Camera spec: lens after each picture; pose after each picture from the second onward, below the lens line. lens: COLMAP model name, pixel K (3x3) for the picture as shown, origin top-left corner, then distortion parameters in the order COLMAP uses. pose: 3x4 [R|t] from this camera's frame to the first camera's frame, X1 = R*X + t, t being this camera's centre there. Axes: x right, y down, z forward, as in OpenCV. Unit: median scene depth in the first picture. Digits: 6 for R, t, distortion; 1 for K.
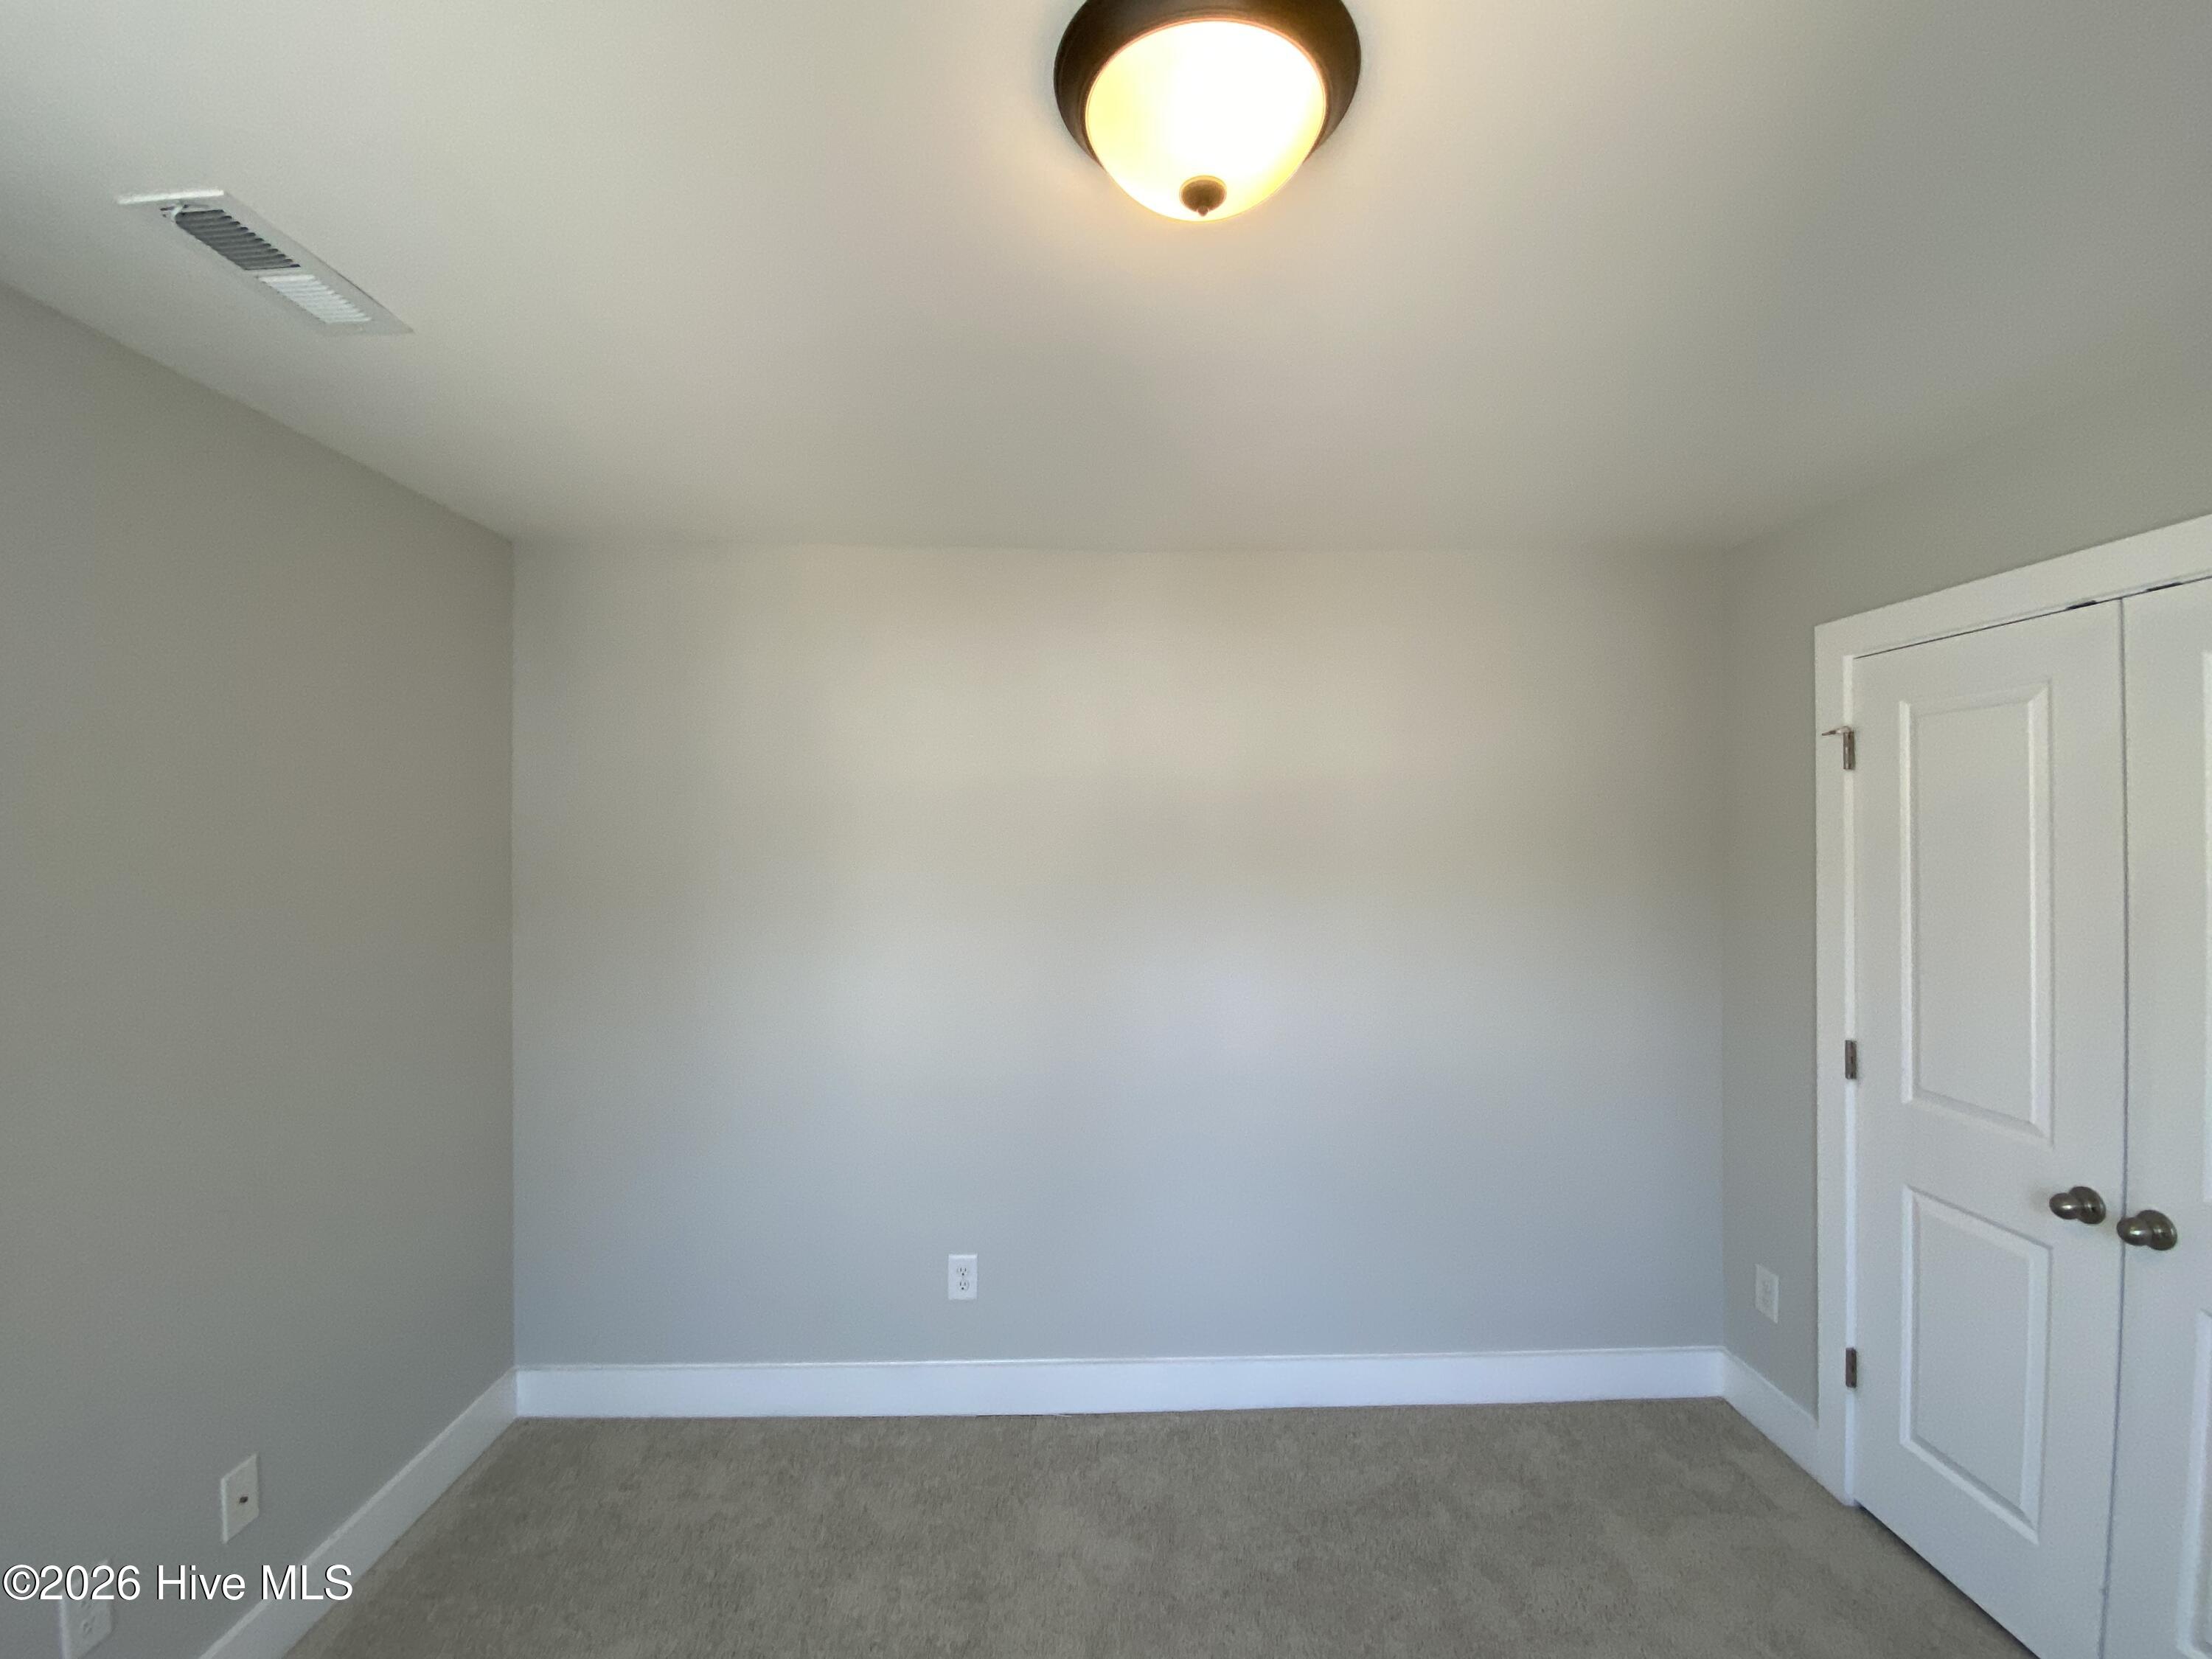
lens RADIAL K [[931.2, 0, 1108.9], [0, 931.2, 825.5], [0, 0, 1]] dist [0.033297, -0.026345]
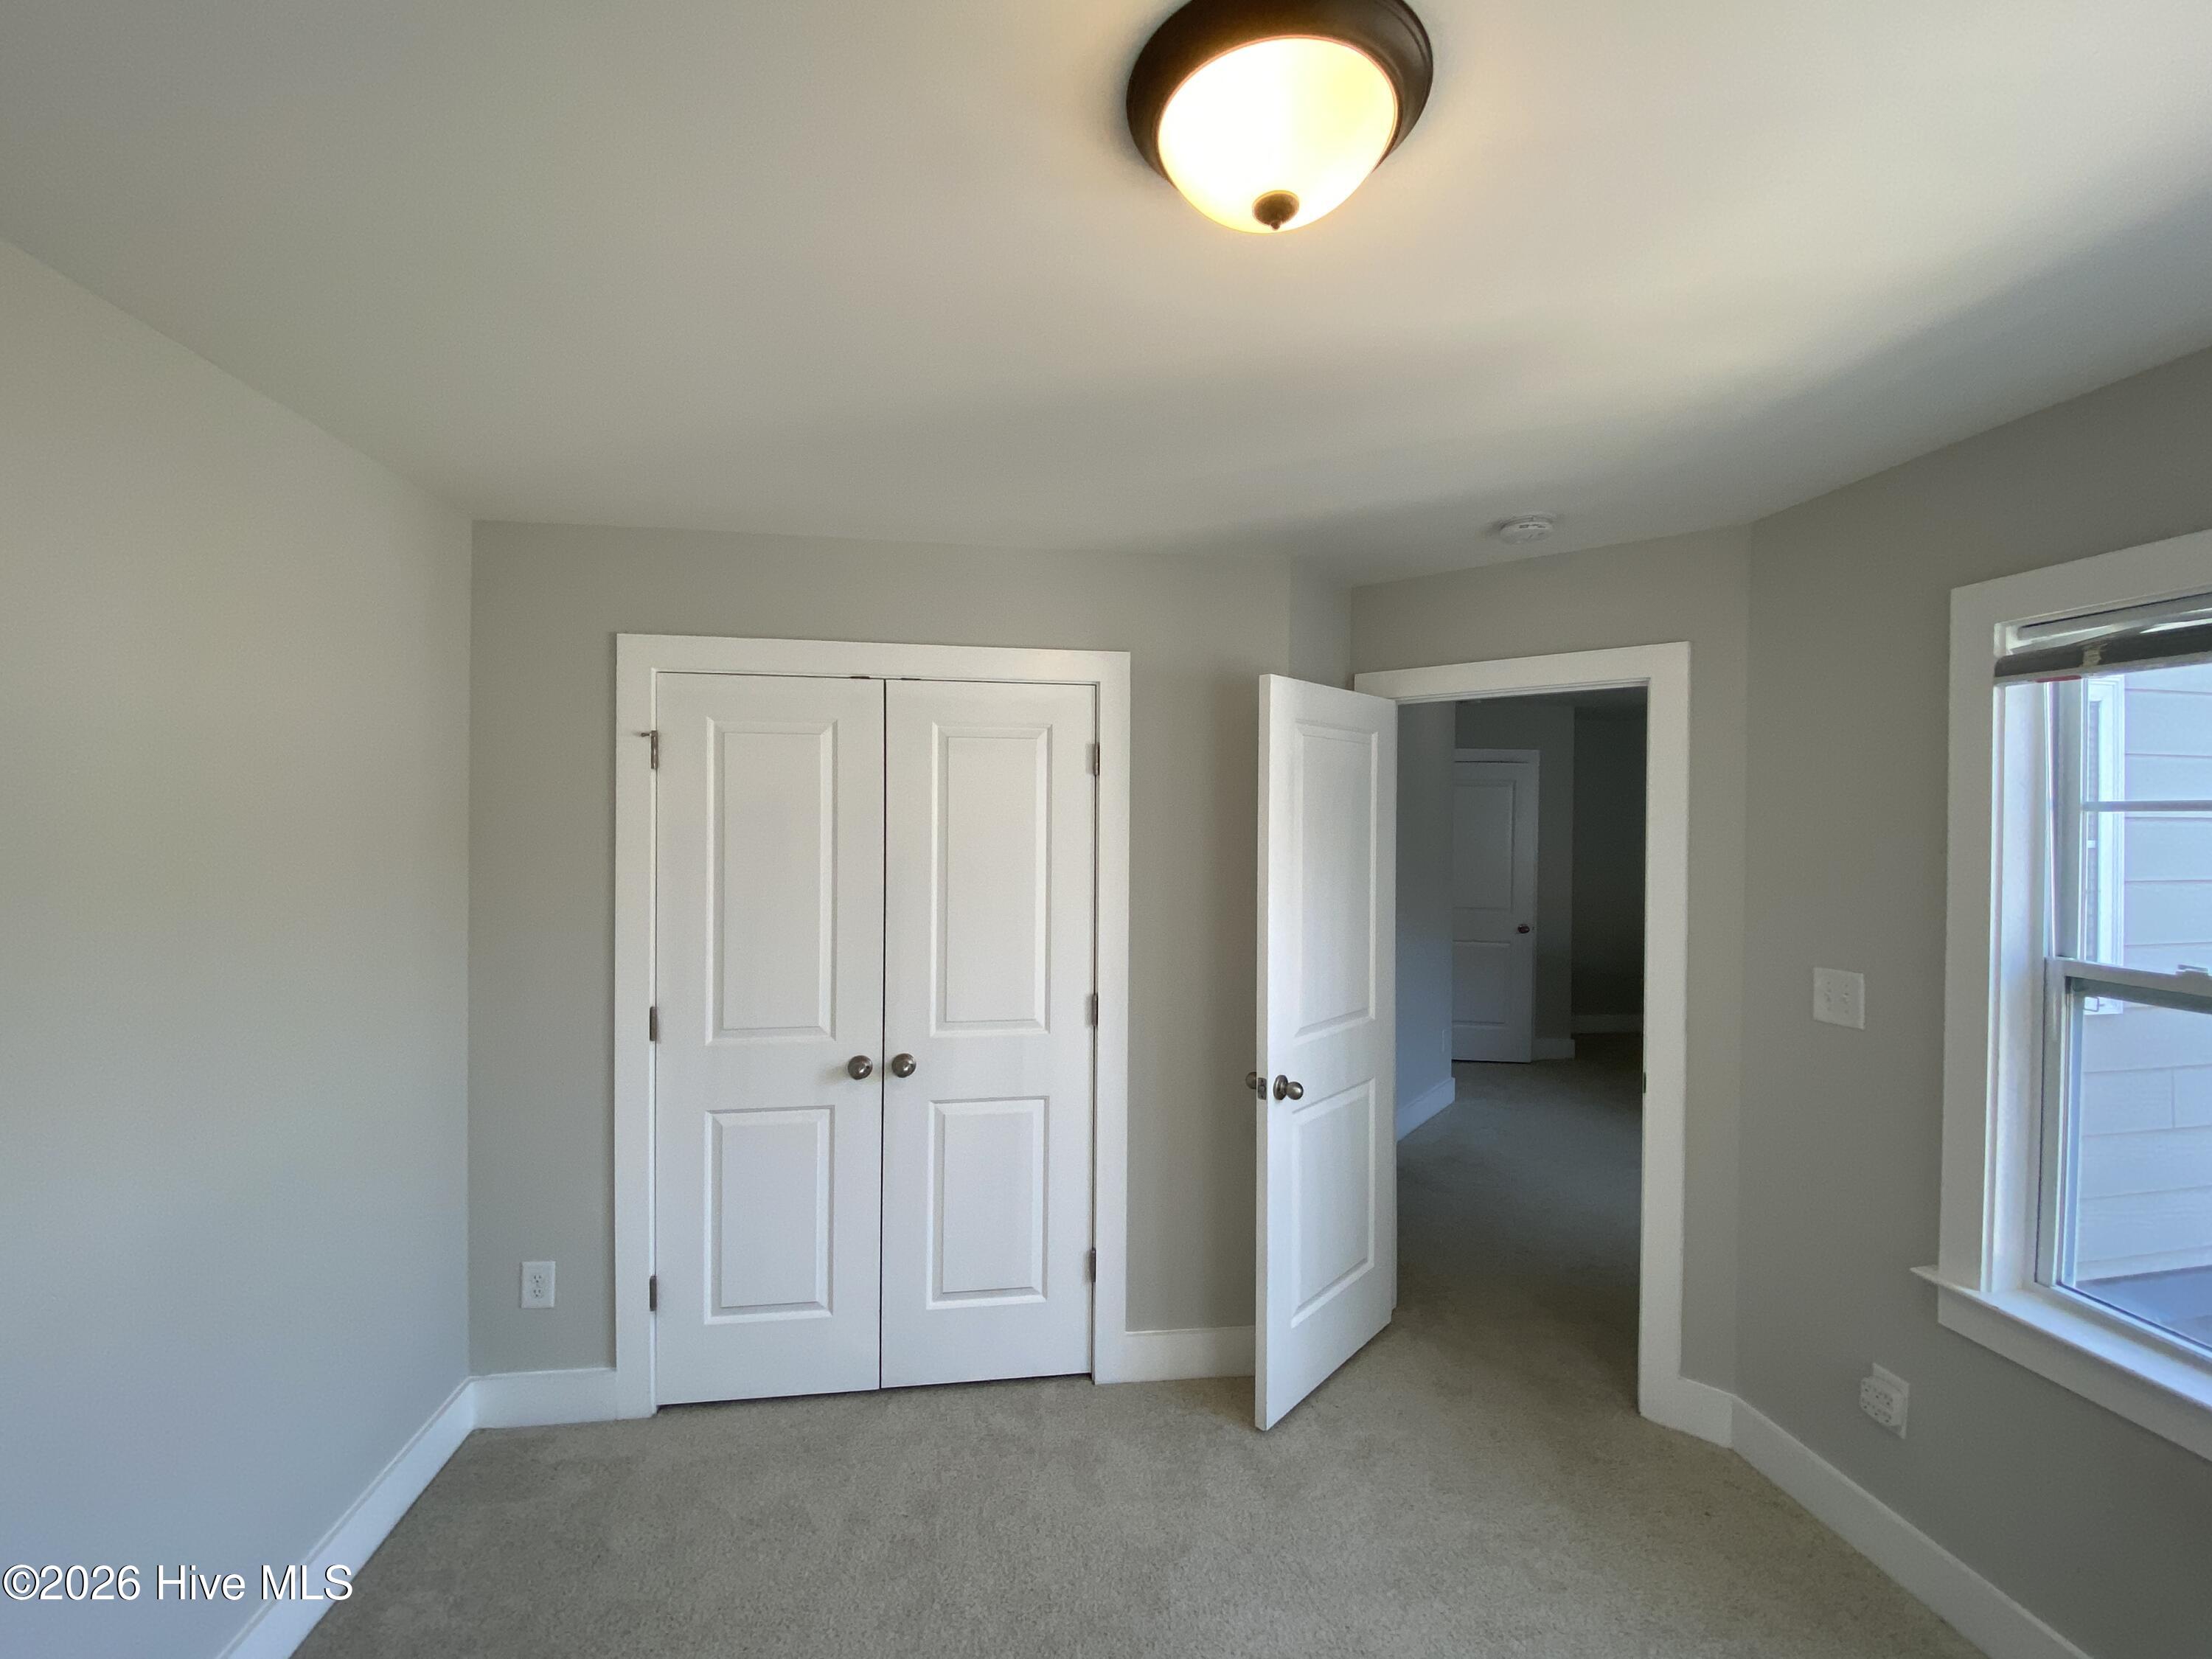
lens RADIAL K [[937.9, 0, 1106.4], [0, 937.9, 826.6], [0, 0, 1]] dist [0.028902, -0.027719]
pose [[-0.108964, -0.005743, 0.994029, -0.433042], [-0.014196, 0.999890, 0.004221, -0.002397], [-0.993944, -0.013651, -0.109033, 0.618889]]
